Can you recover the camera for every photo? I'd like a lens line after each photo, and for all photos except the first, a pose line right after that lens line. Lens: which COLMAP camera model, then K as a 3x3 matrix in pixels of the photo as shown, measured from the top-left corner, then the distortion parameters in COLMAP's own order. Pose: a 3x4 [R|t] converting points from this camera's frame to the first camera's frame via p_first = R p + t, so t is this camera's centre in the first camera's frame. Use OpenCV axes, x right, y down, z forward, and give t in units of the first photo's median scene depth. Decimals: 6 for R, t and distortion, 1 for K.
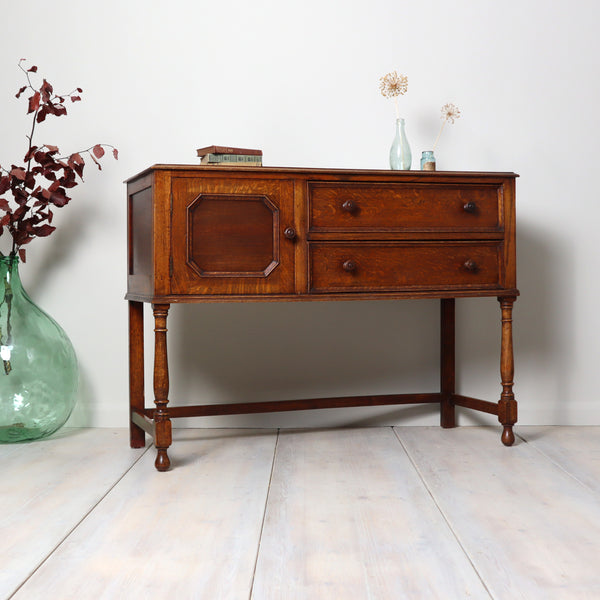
lens RADIAL K [[967.2, 0, 280.6], [0, 967.2, 295.7], [0, 0, 1]] dist [-0.021423, 0.000000]
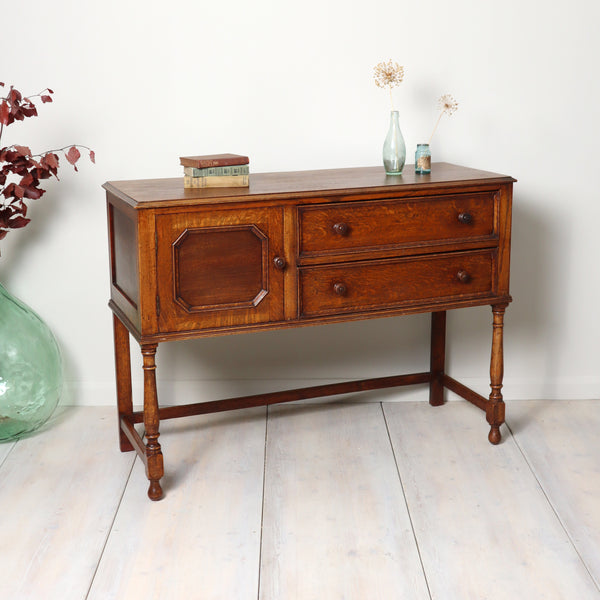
lens RADIAL K [[1047.0, 0, 308.4], [0, 1047.0, 284.5], [0, 0, 1]] dist [-0.004679, 0.000000]
pose [[0.998952, -0.009159, 0.044854, -0.008312], [-0.000678, 0.976713, 0.214548, -0.256955], [-0.045774, -0.214353, 0.975683, -0.030333]]
